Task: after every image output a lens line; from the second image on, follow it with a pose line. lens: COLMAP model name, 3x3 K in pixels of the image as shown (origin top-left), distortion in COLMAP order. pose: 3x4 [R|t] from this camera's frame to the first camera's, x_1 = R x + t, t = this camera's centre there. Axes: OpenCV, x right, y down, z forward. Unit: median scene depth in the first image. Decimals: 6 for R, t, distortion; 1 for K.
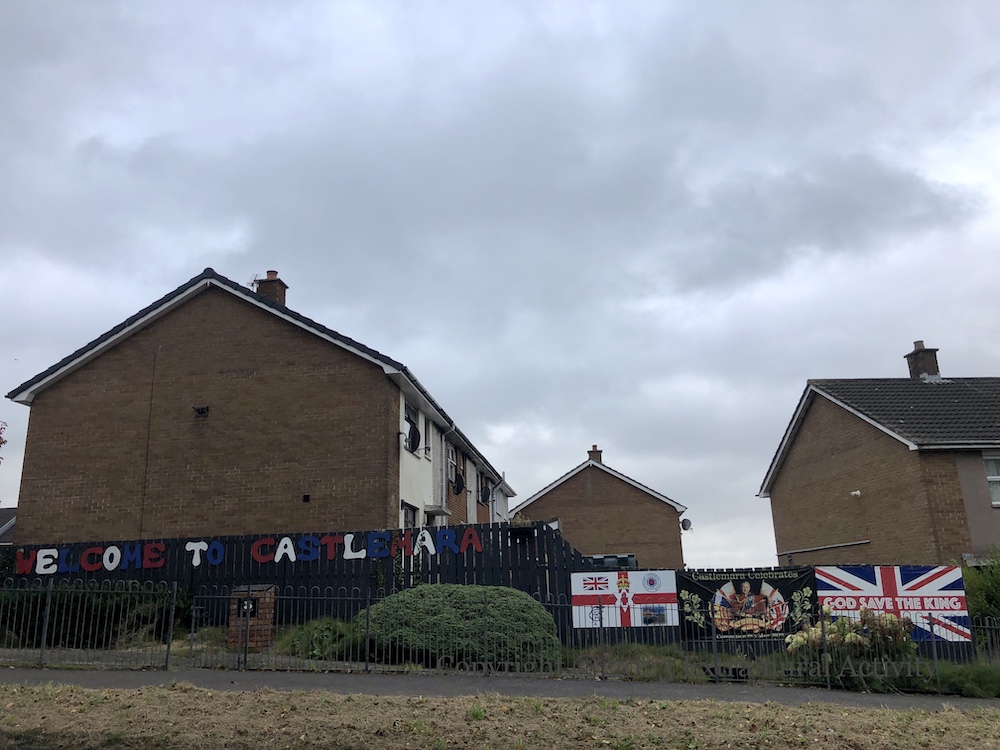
lens RADIAL K [[829.0, 0, 500.8], [0, 829.0, 375.2], [0, 0, 1]] dist [0.011900, 0.014965]
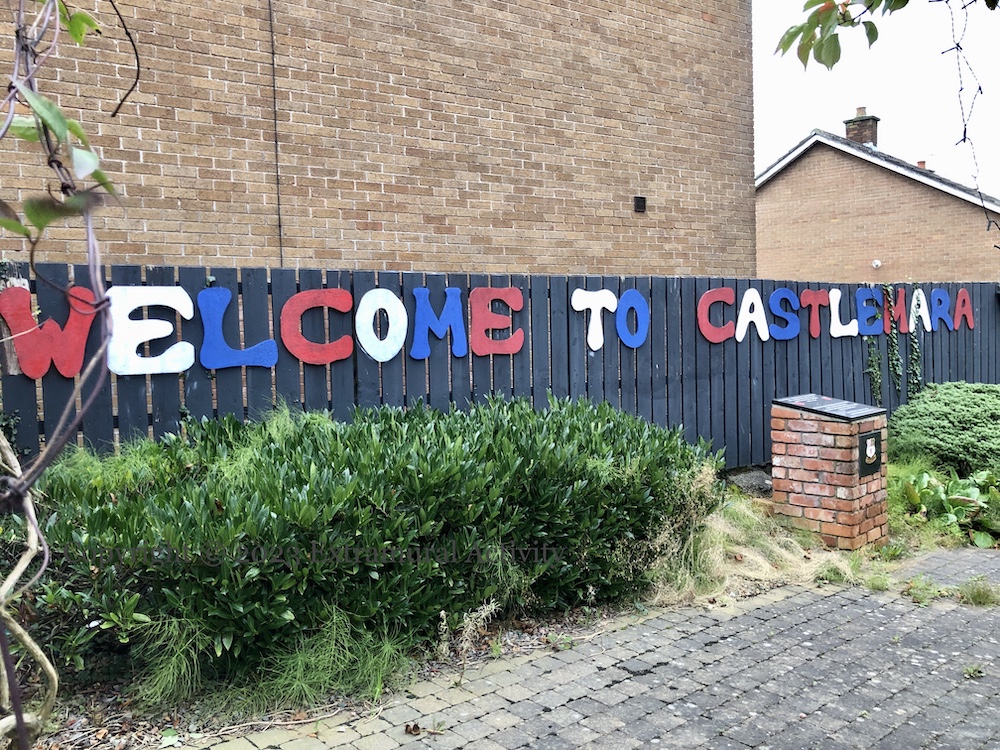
lens RADIAL K [[829.0, 0, 499.8], [0, 829.0, 376.5], [0, 0, 1]] dist [0.011900, 0.014965]
pose [[0.739694, -0.025991, 0.672441, -0.642629], [-0.172545, 0.958524, 0.226850, 0.157164], [-0.650447, -0.283825, 0.704530, 0.732764]]
